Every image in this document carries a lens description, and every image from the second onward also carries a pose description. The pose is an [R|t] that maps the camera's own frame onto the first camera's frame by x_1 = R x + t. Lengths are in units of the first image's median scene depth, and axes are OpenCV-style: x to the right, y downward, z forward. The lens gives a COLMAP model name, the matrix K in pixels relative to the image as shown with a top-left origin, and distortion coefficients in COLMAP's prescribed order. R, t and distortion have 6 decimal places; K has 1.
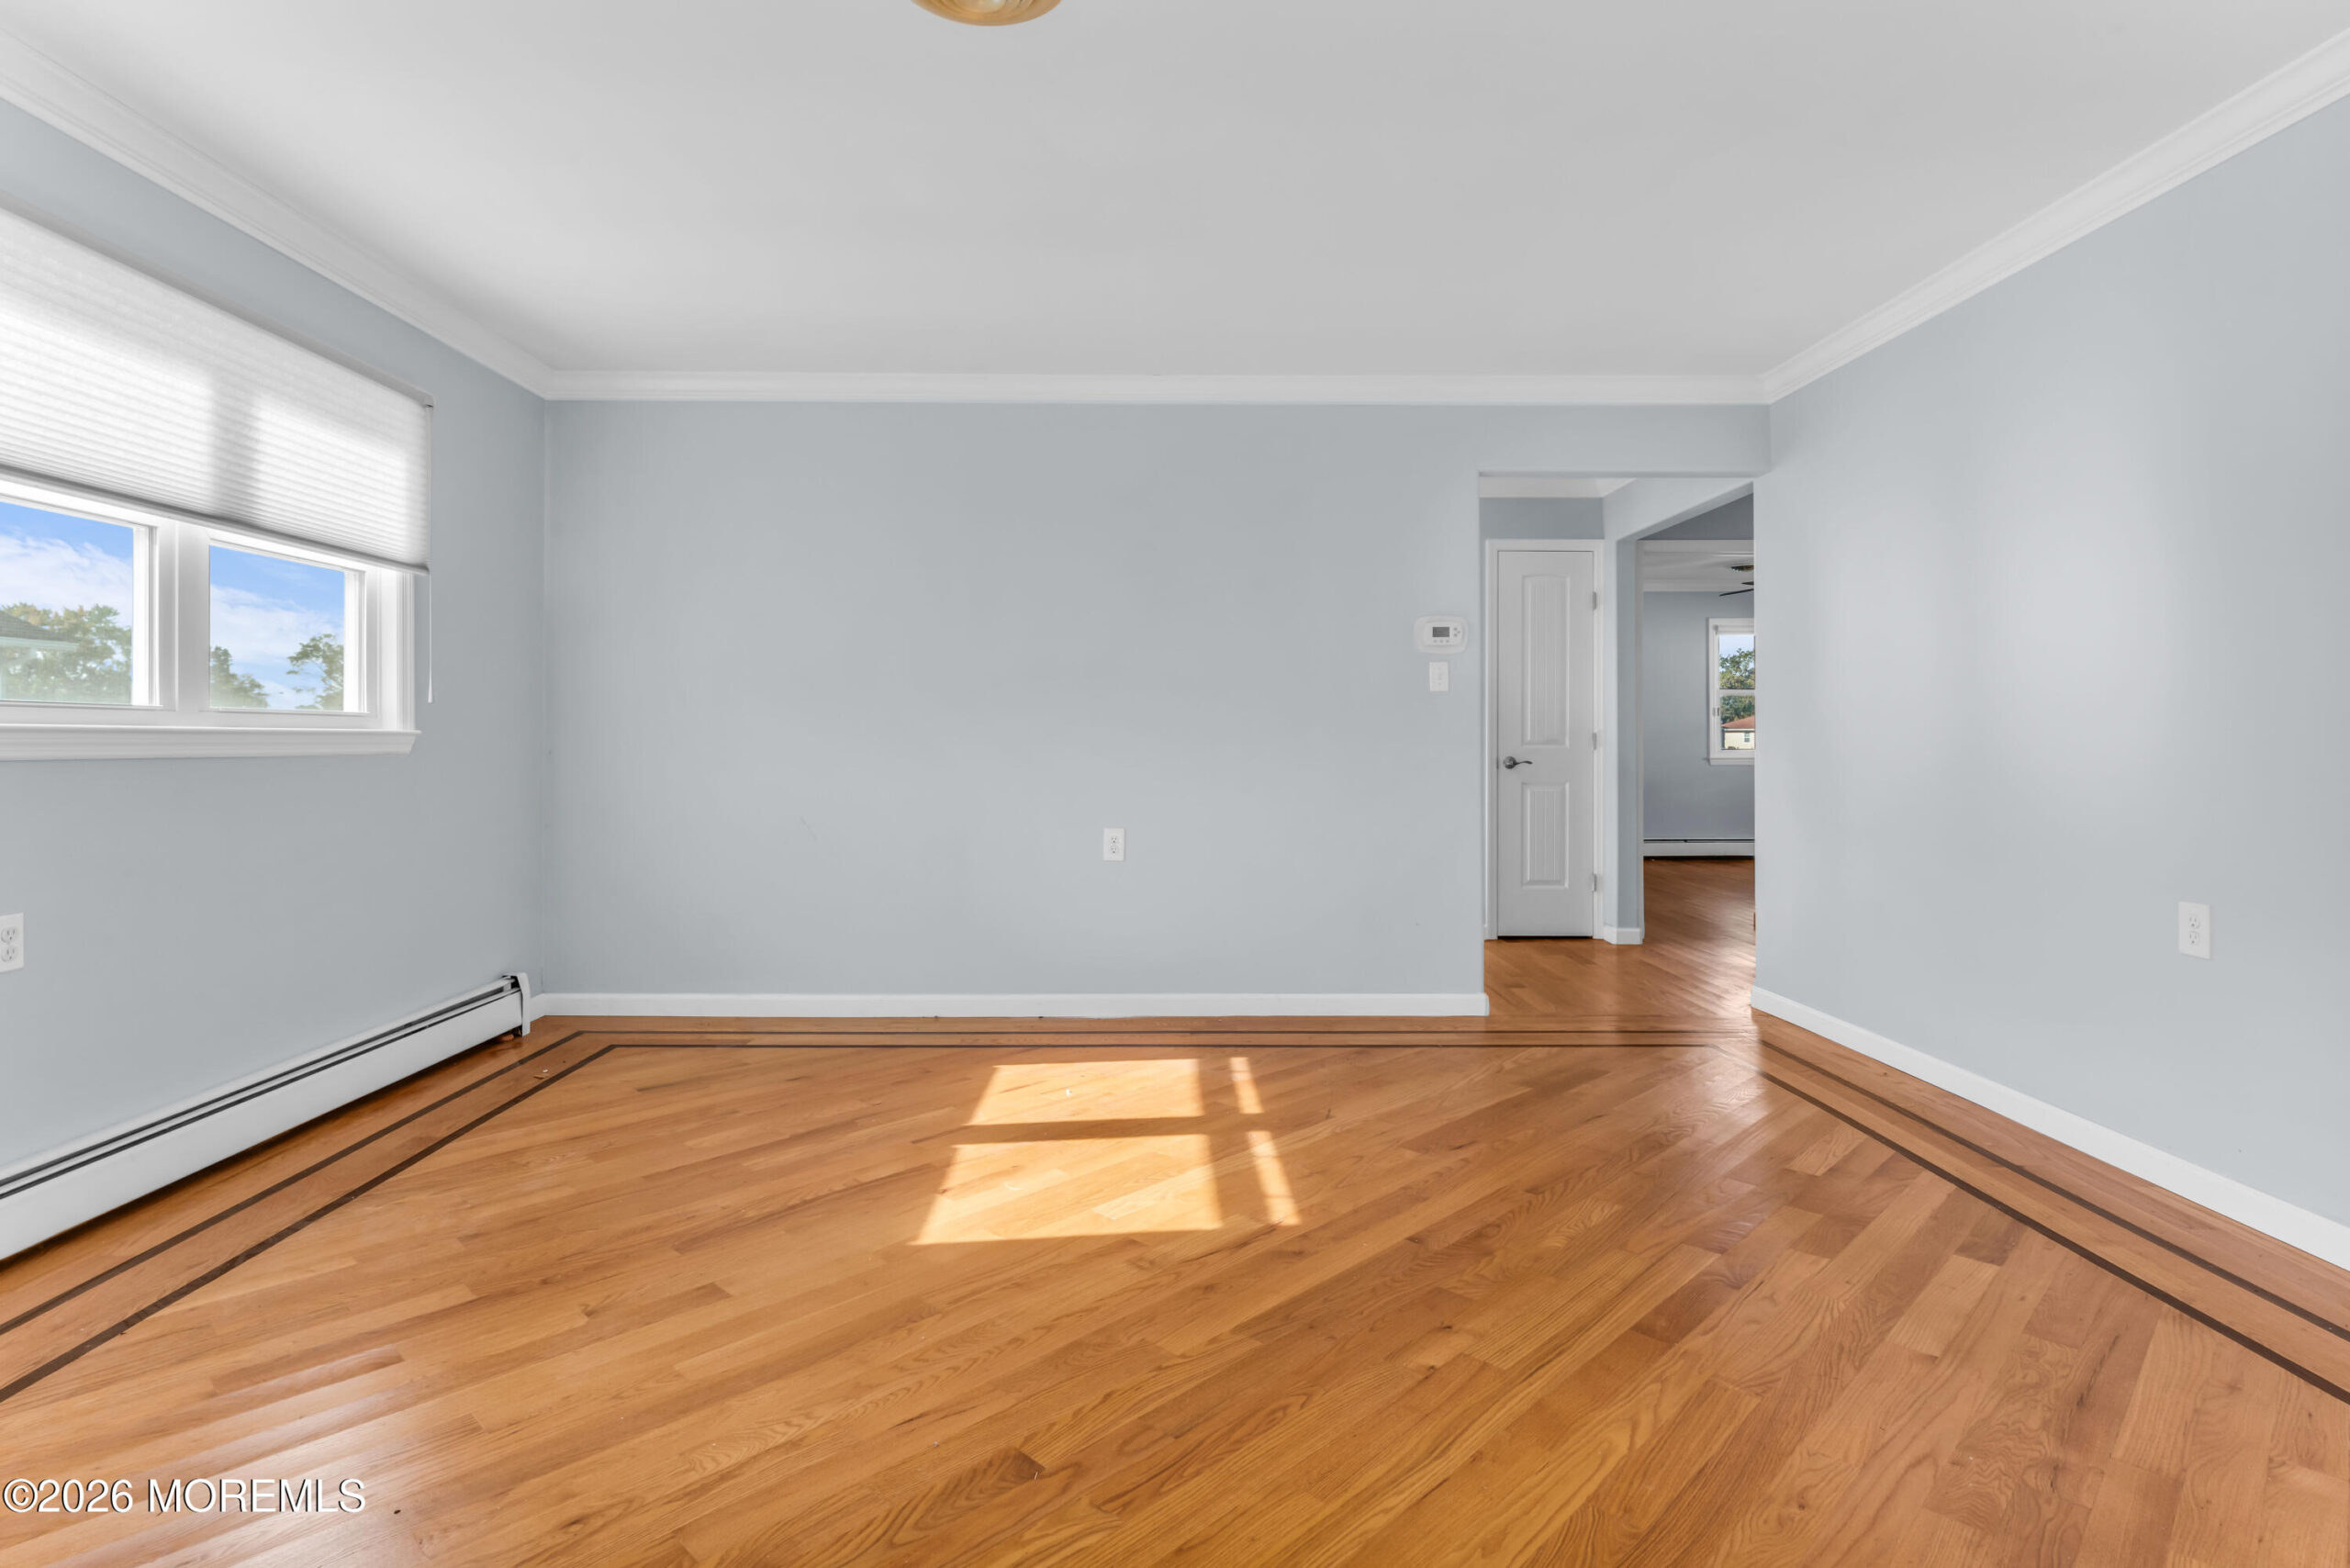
lens RADIAL K [[1171.5, 0, 1142.9], [0, 1171.5, 733.1], [0, 0, 1]] dist [-0.001151, -0.001372]
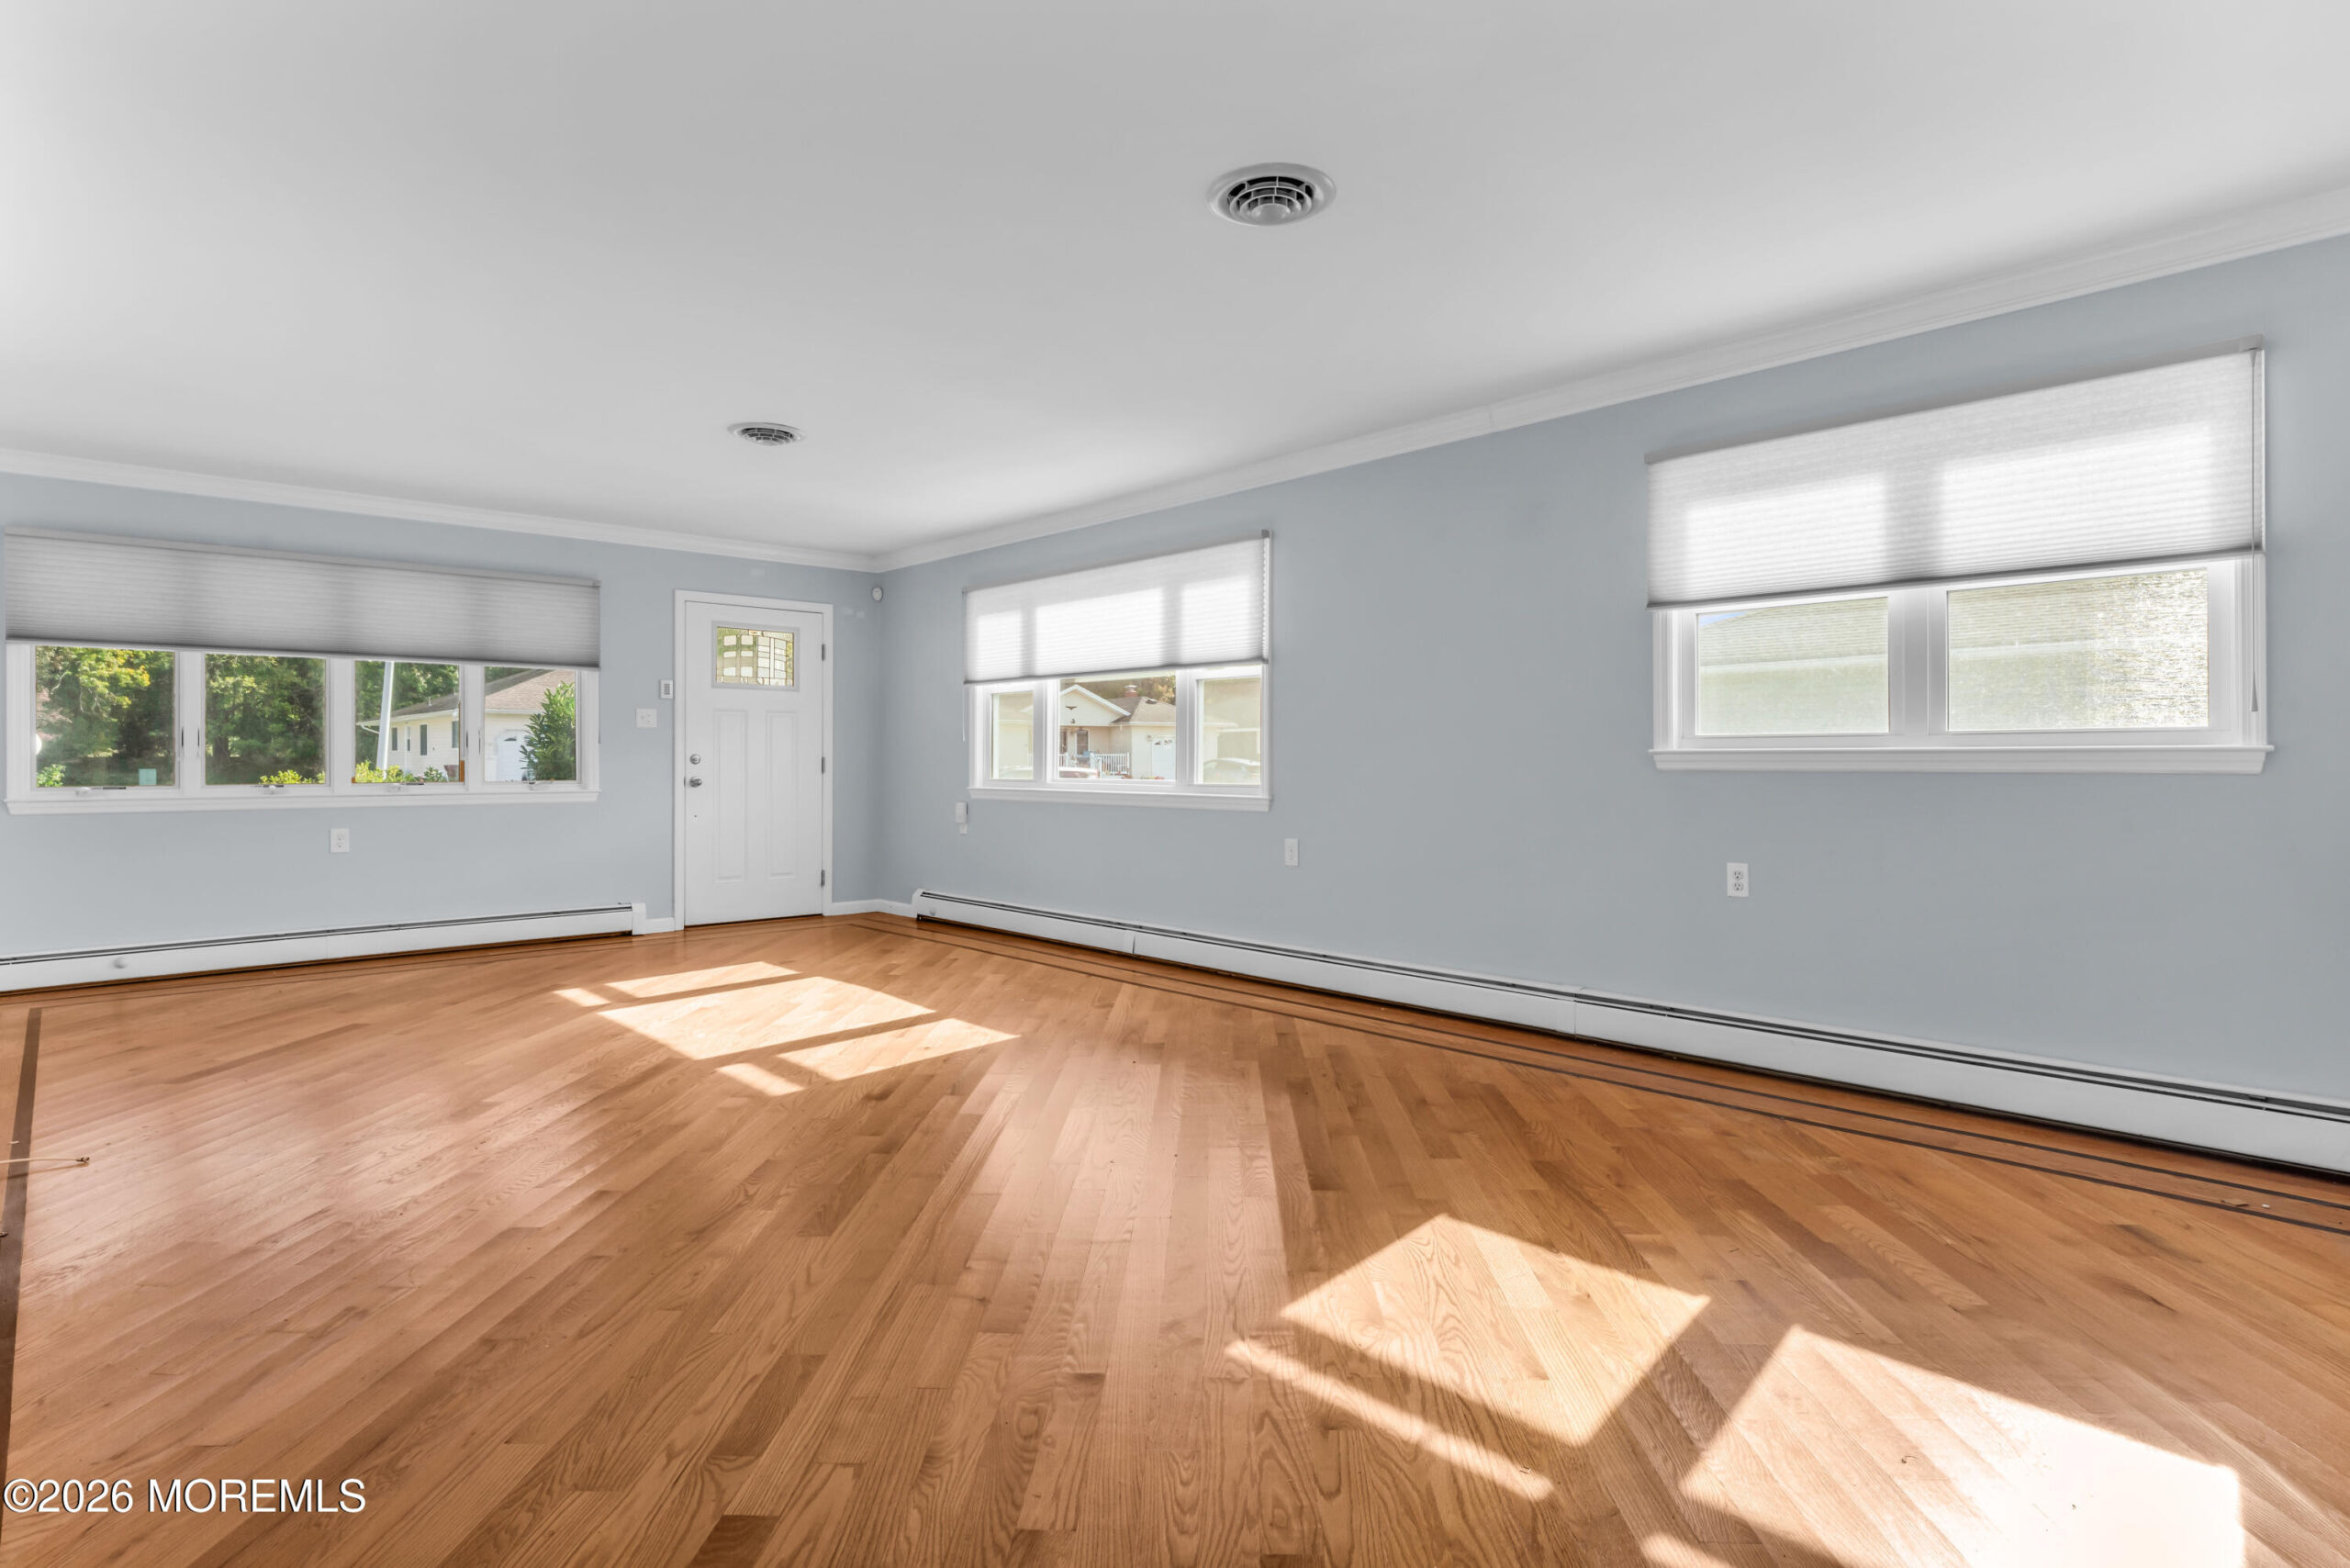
lens RADIAL K [[1171.5, 0, 1200.1], [0, 1171.5, 762.5], [0, 0, 1]] dist [-0.001151, -0.001372]
pose [[-0.705821, 0.005433, -0.708370, 0.435410], [0.009452, 0.999954, -0.001748, 0.003810], [0.708327, -0.007930, -0.705839, 0.939331]]
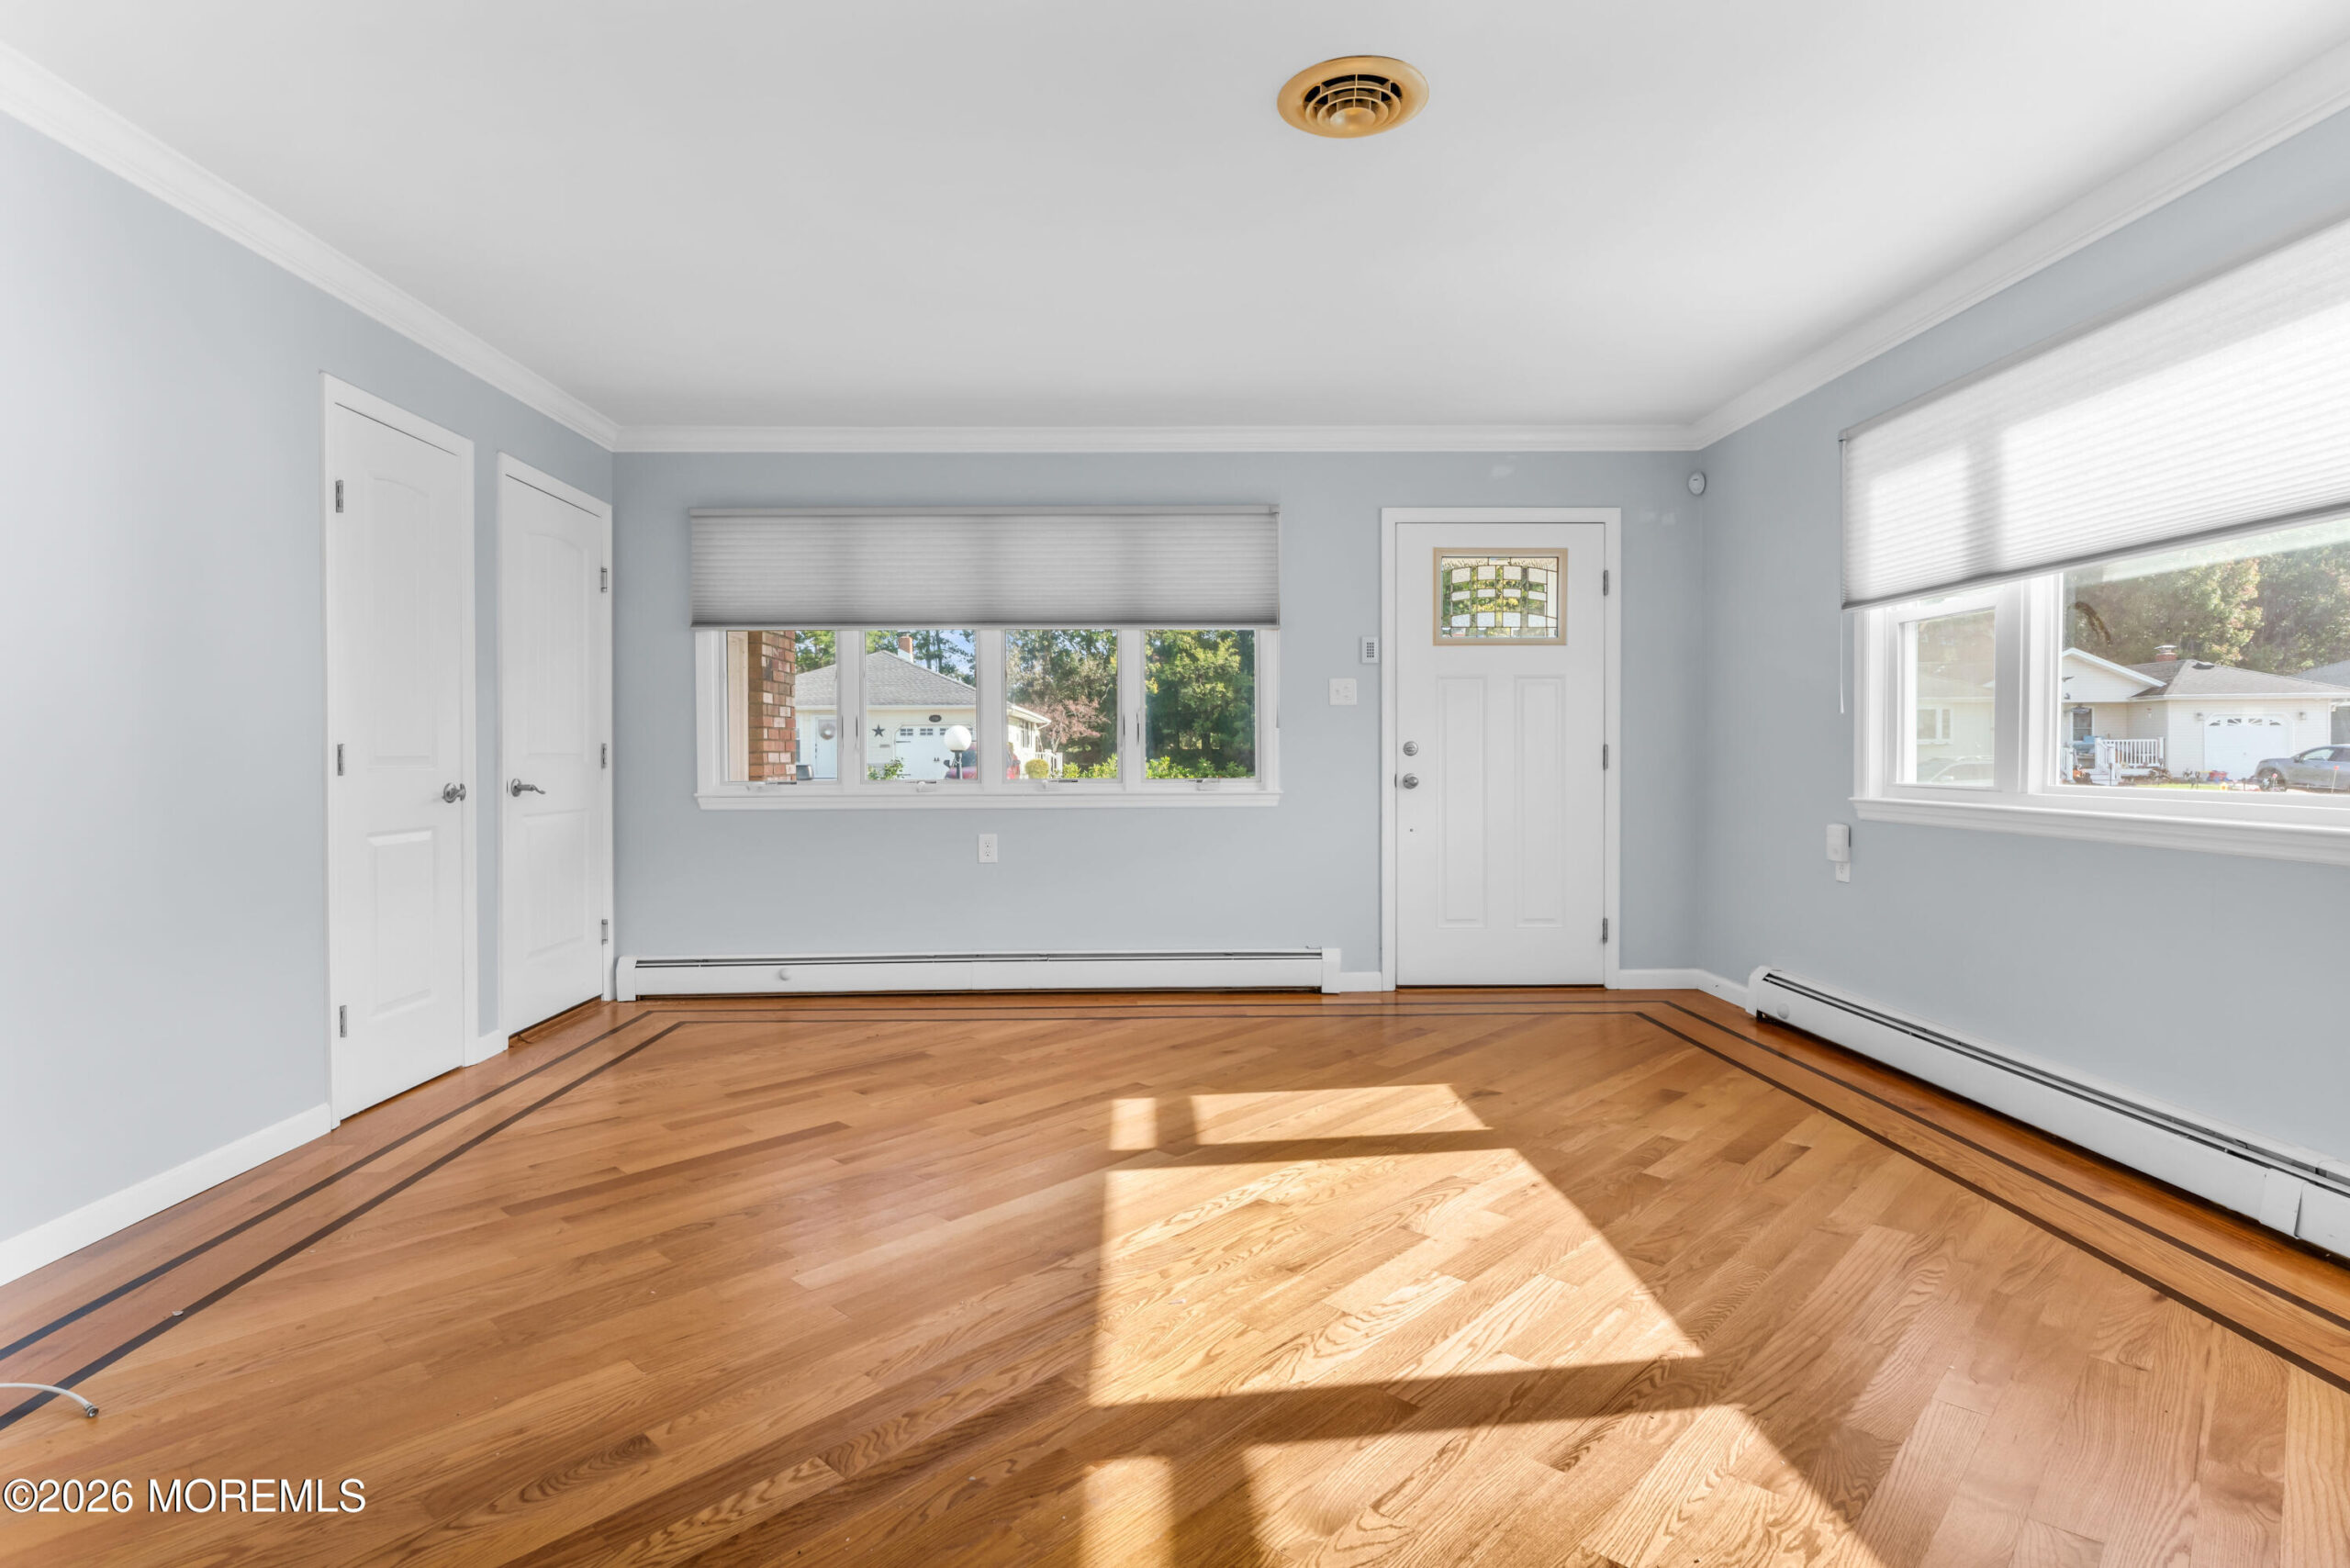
lens RADIAL K [[1171.5, 0, 1172.5], [0, 1171.5, 763.7], [0, 0, 1]] dist [-0.001151, -0.001372]
pose [[-0.999574, 0.008277, -0.027985, 0.031508], [0.008256, 0.999966, 0.000880, 0.001473], [0.027991, 0.000649, -0.999608, 0.411548]]
